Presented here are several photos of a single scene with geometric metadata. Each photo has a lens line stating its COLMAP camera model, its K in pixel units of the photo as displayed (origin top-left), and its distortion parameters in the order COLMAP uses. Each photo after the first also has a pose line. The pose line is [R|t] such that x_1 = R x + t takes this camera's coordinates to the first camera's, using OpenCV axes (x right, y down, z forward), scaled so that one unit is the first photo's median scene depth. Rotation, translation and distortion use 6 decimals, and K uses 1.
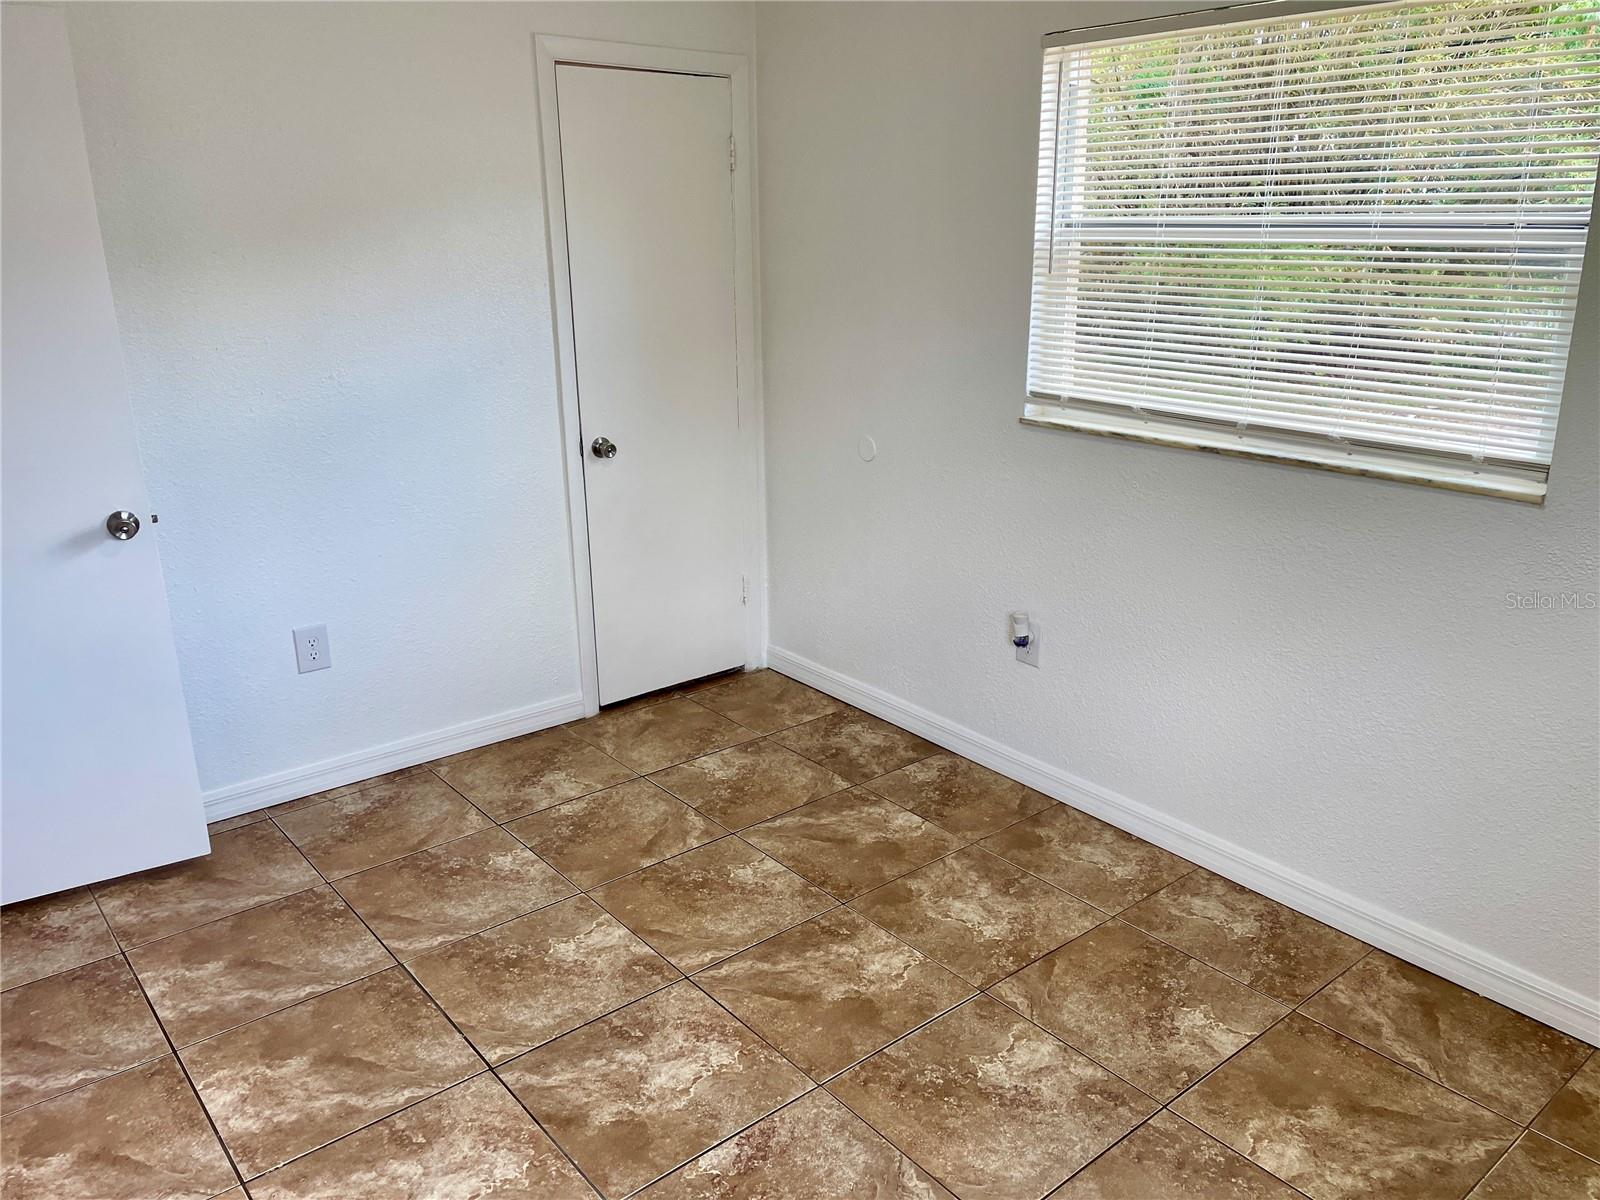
lens RADIAL K [[1194.6, 0, 811.2], [0, 1194.6, 606.6], [0, 0, 1]] dist [0.094016, -0.125154]
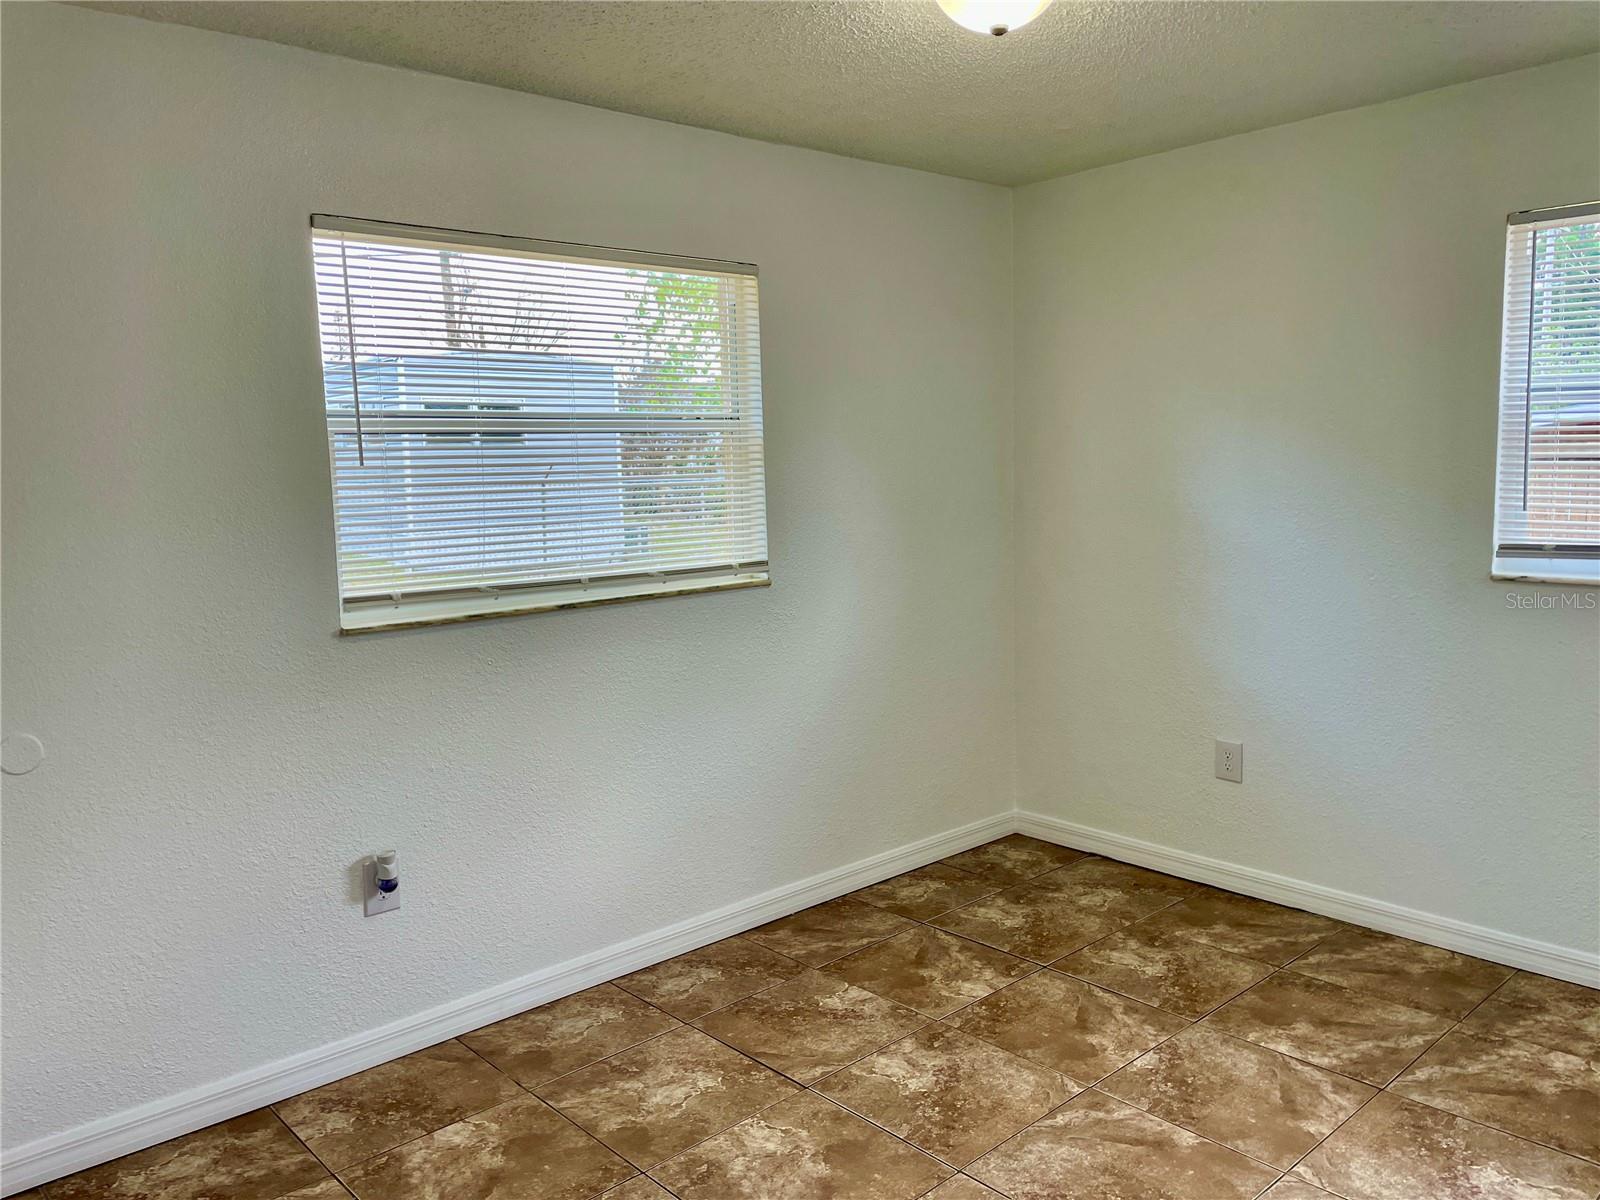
lens RADIAL K [[1194.6, 0, 811.2], [0, 1194.6, 606.6], [0, 0, 1]] dist [0.094016, -0.125154]
pose [[-0.046811, -0.122062, 0.991418, -0.826376], [0.333642, 0.933596, 0.130696, -0.207693], [-0.941537, 0.336896, -0.002977, 0.813423]]
